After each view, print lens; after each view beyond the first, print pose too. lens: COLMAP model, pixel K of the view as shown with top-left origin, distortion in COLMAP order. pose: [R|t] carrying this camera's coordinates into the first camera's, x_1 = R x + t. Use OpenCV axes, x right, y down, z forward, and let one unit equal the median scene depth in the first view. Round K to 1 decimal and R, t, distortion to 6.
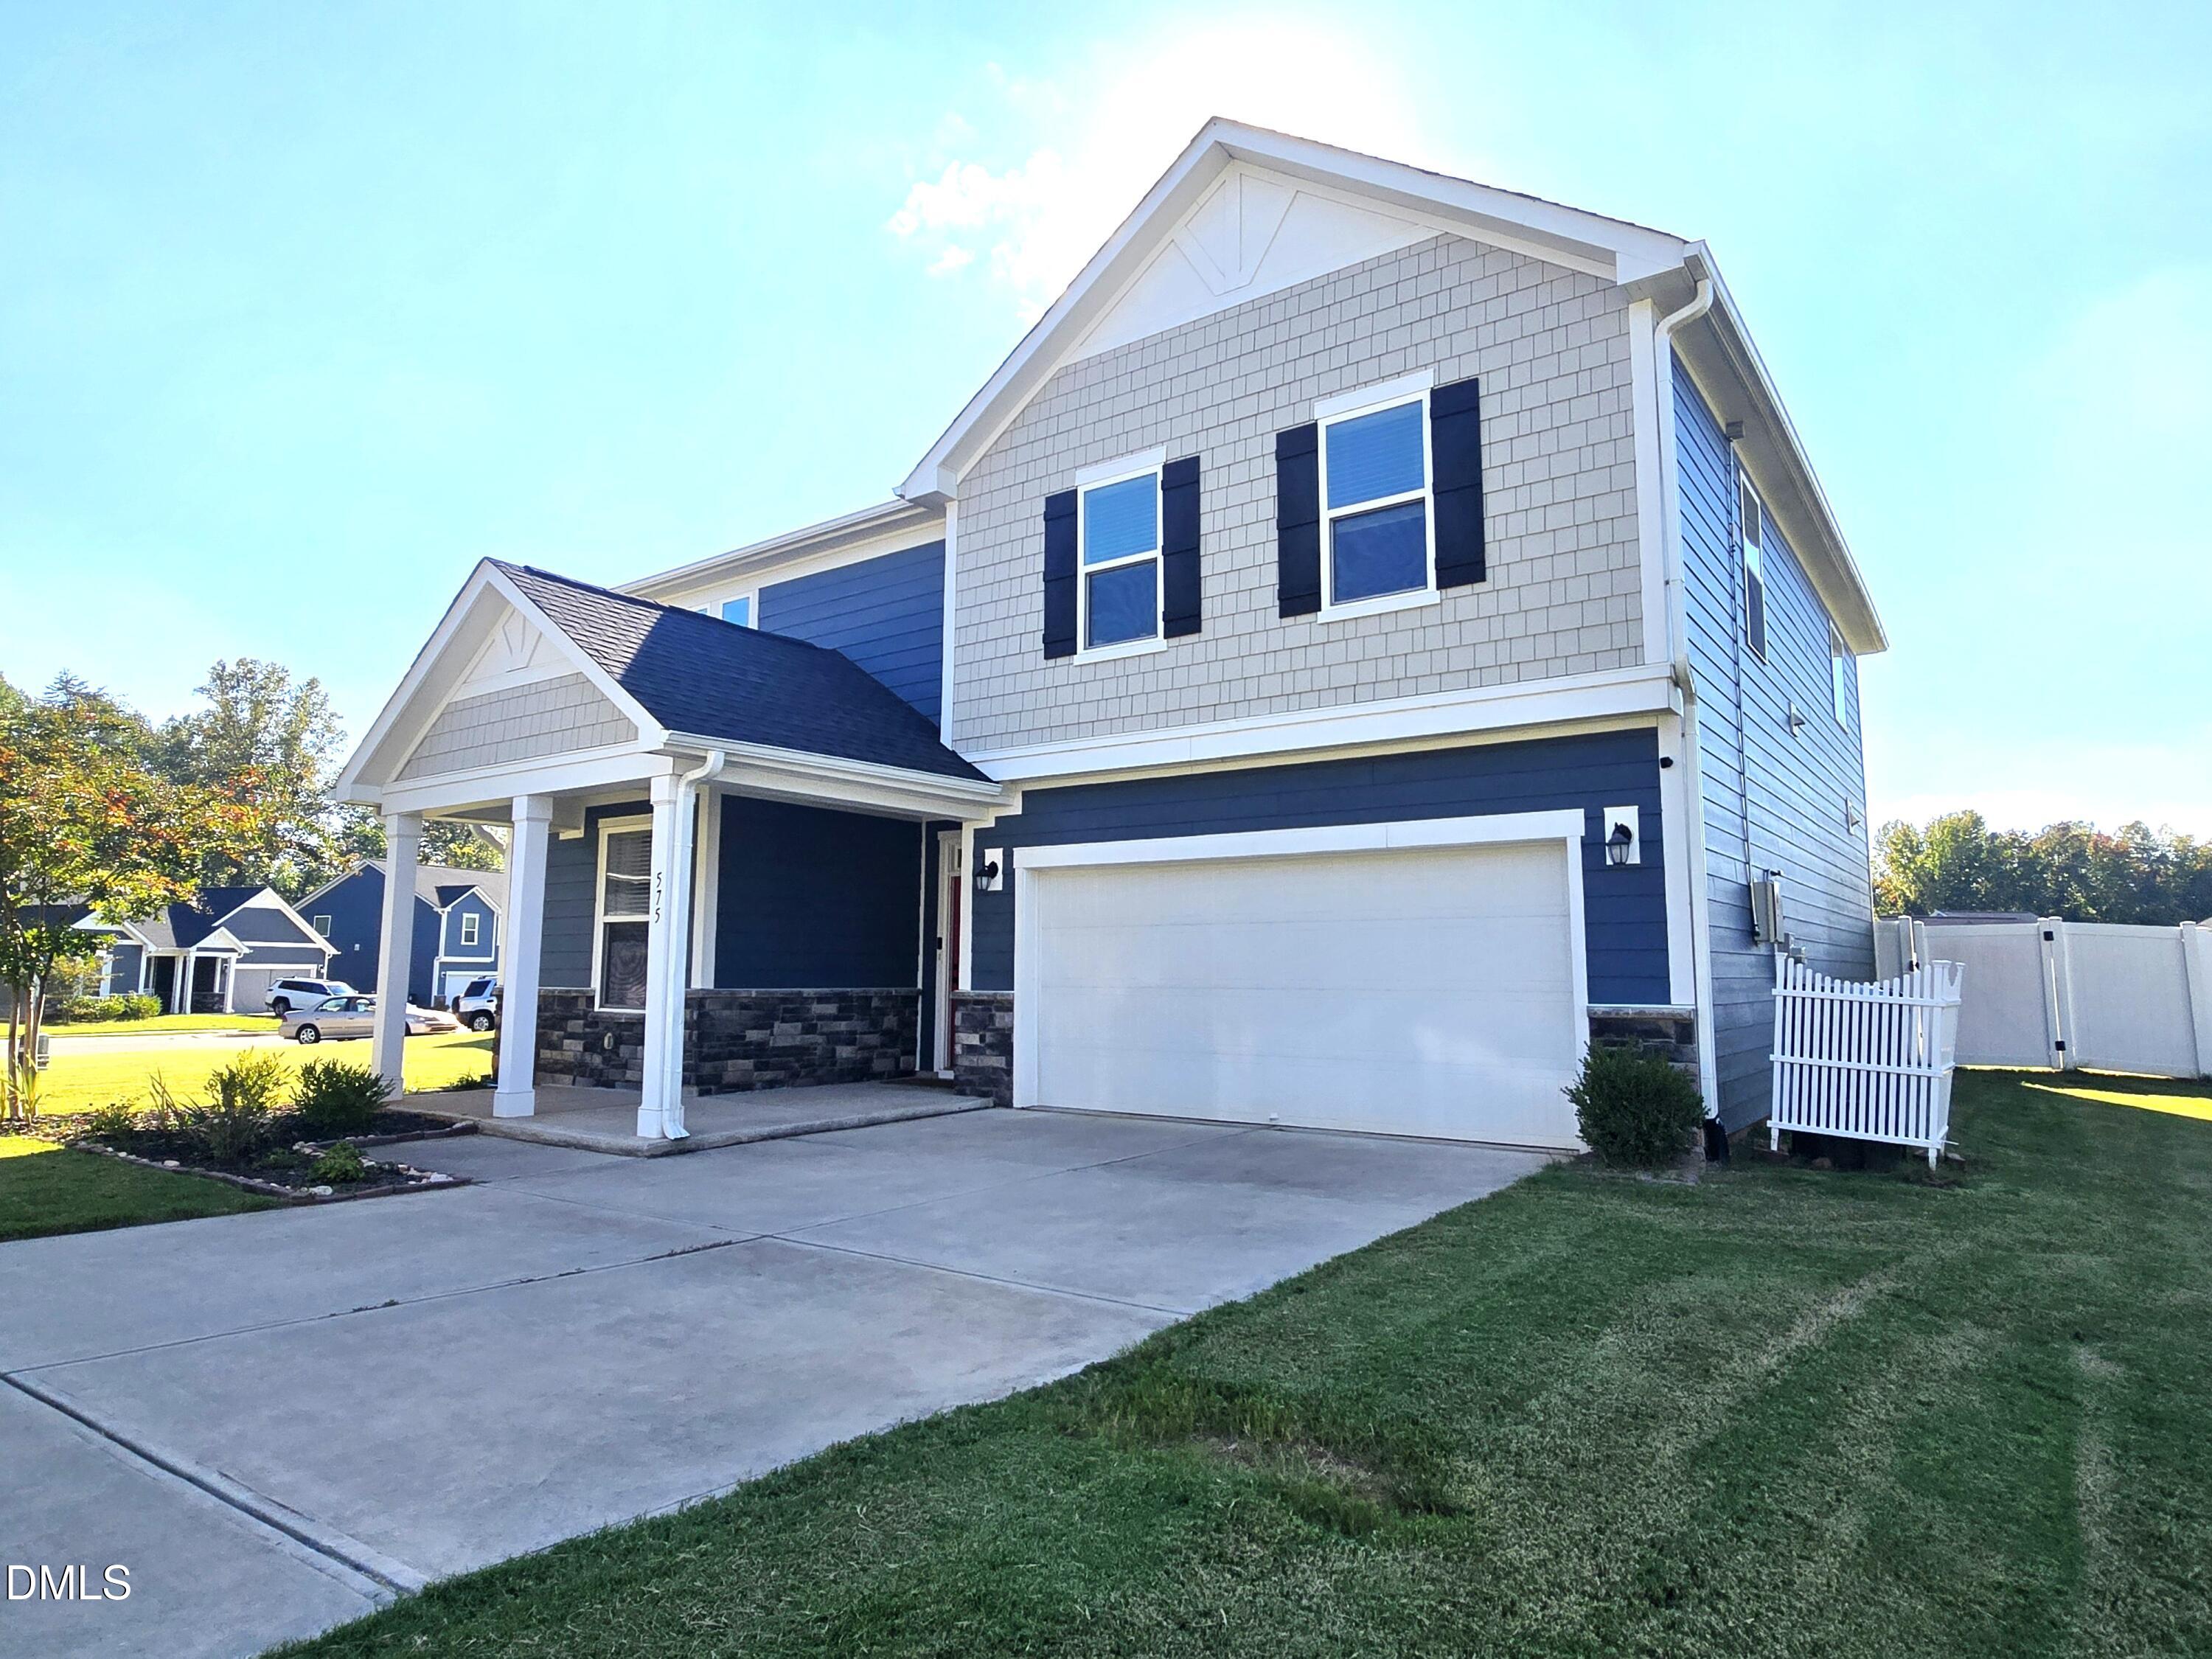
lens RADIAL K [[1266.2, 0, 1112.6], [0, 1266.2, 828.8], [0, 0, 1]] dist [0.021011, 0.001748]
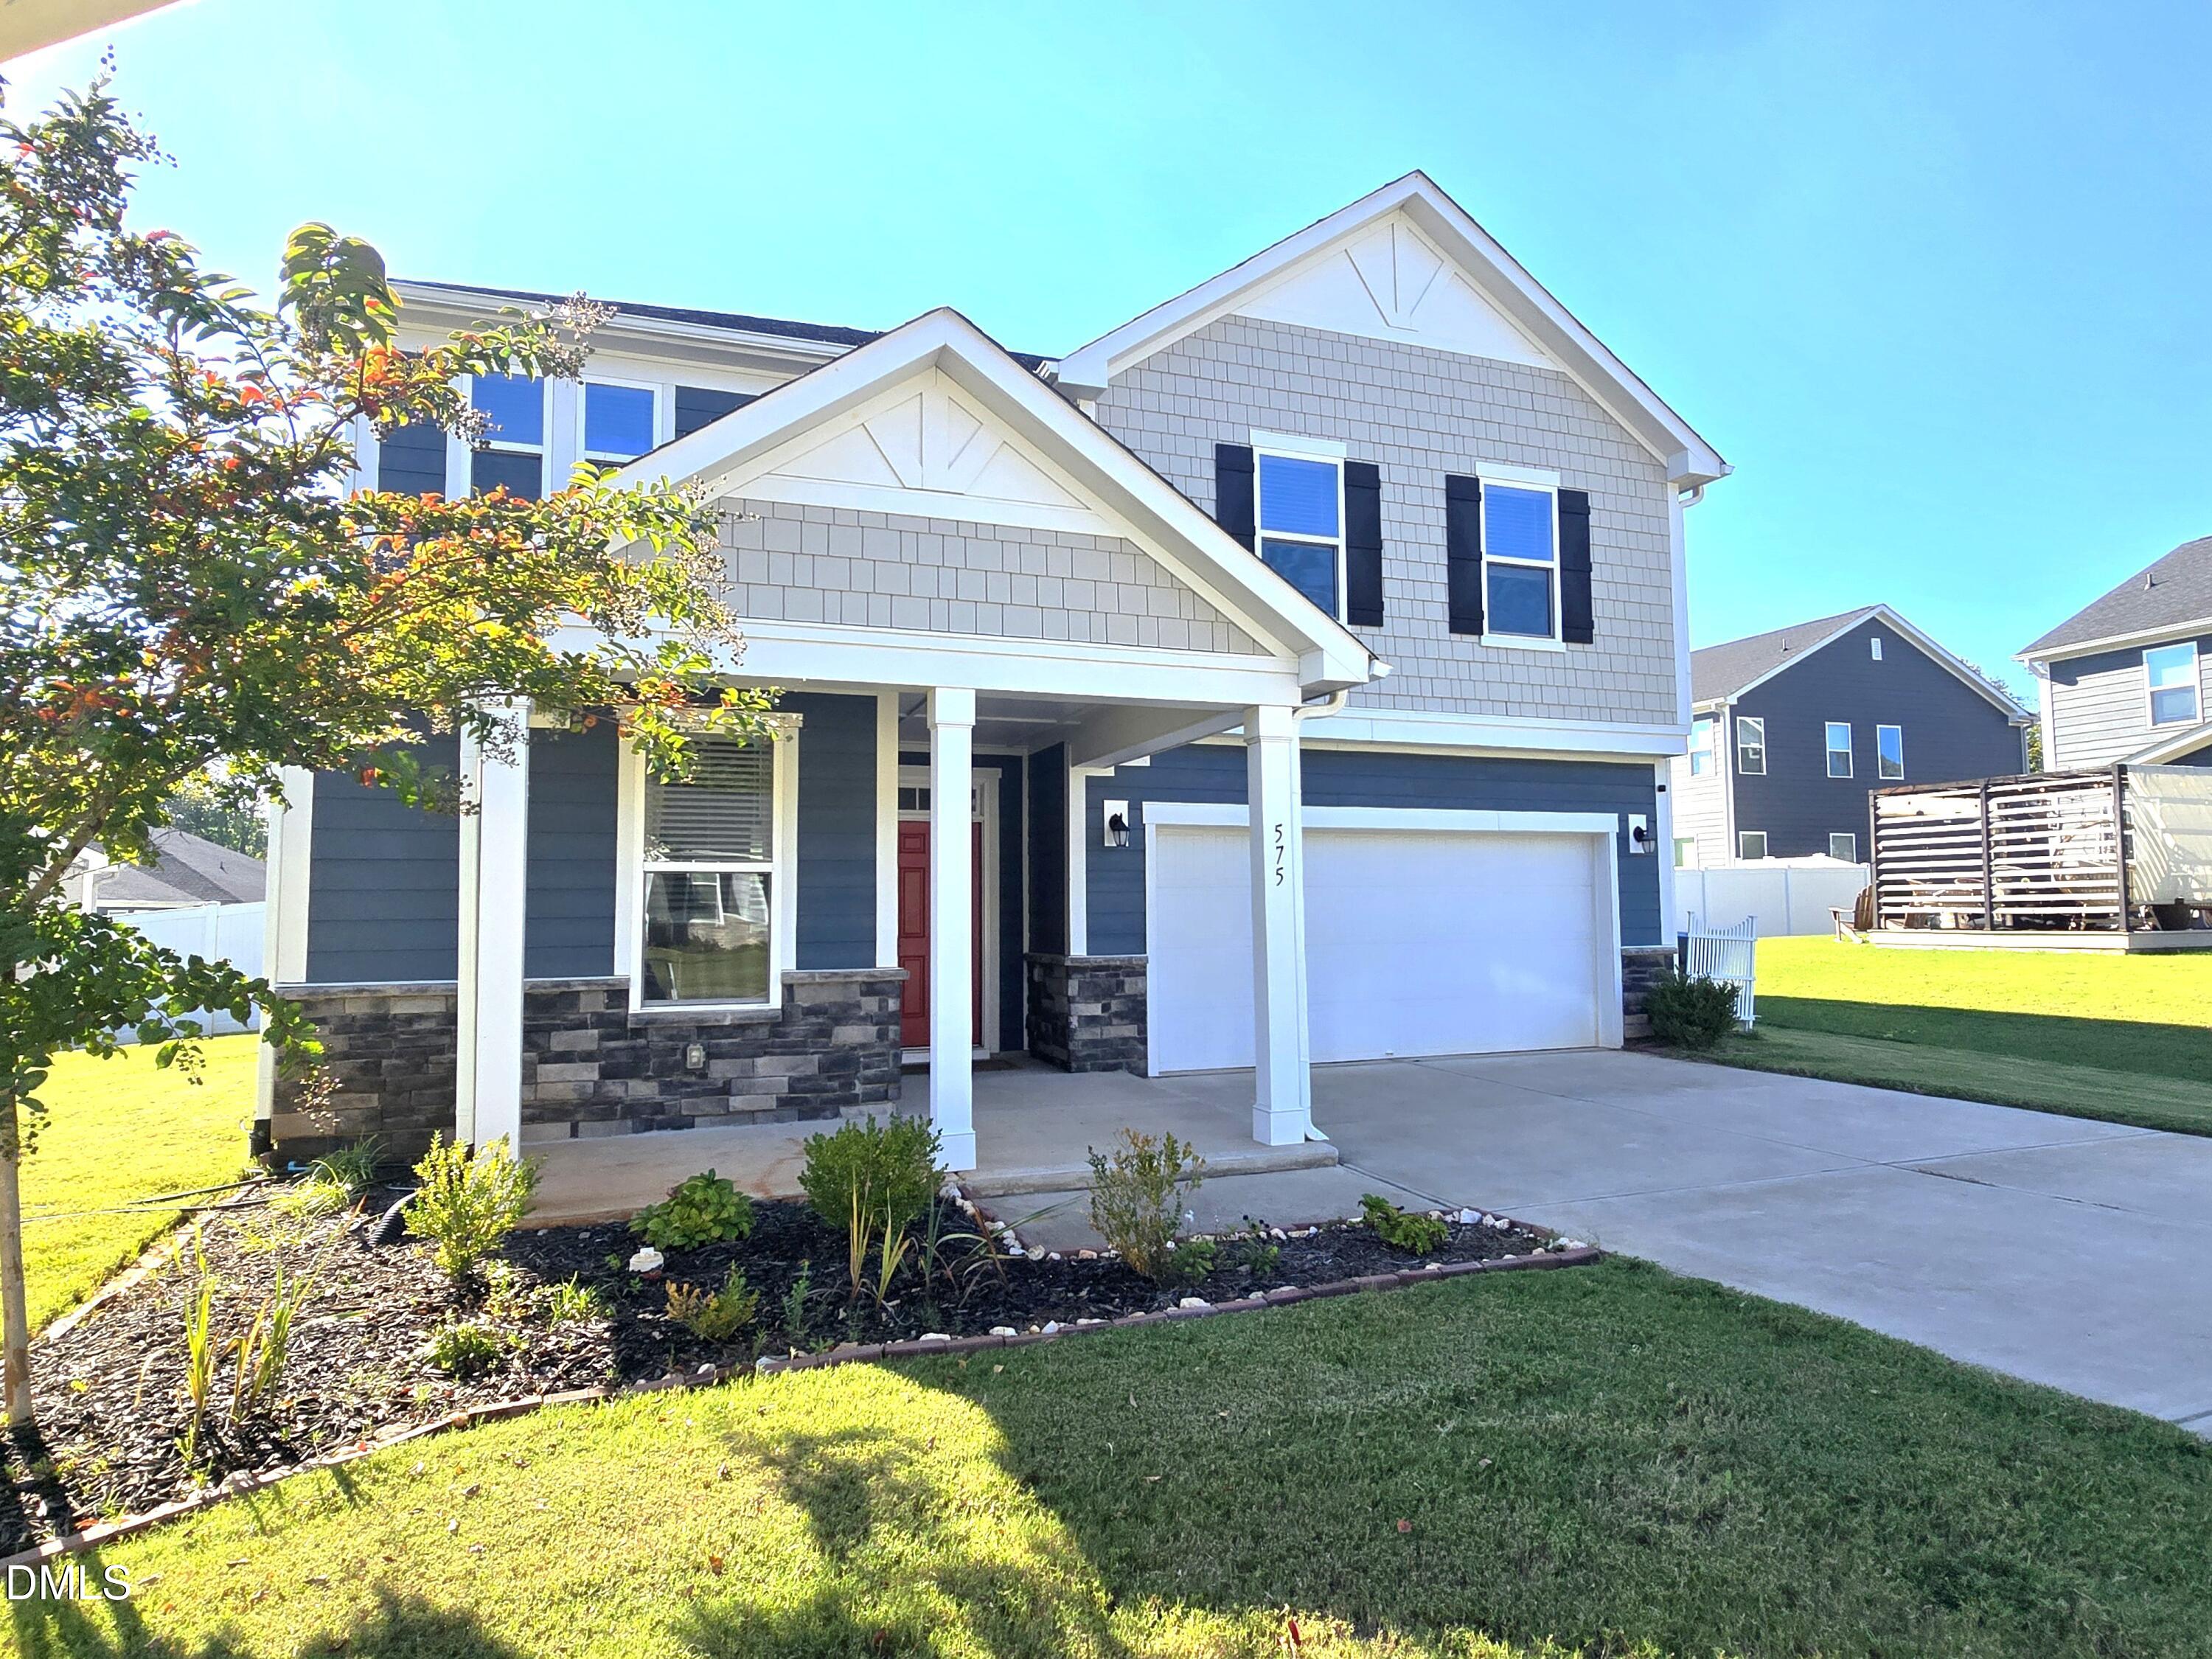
lens RADIAL K [[1266.2, 0, 1109.2], [0, 1266.2, 821.5], [0, 0, 1]] dist [0.021011, 0.001748]
pose [[0.553143, 0.047740, 0.831718, -0.880857], [-0.083546, 0.996503, -0.001636, 0.033539], [-0.828887, -0.068582, 0.555197, 0.507632]]
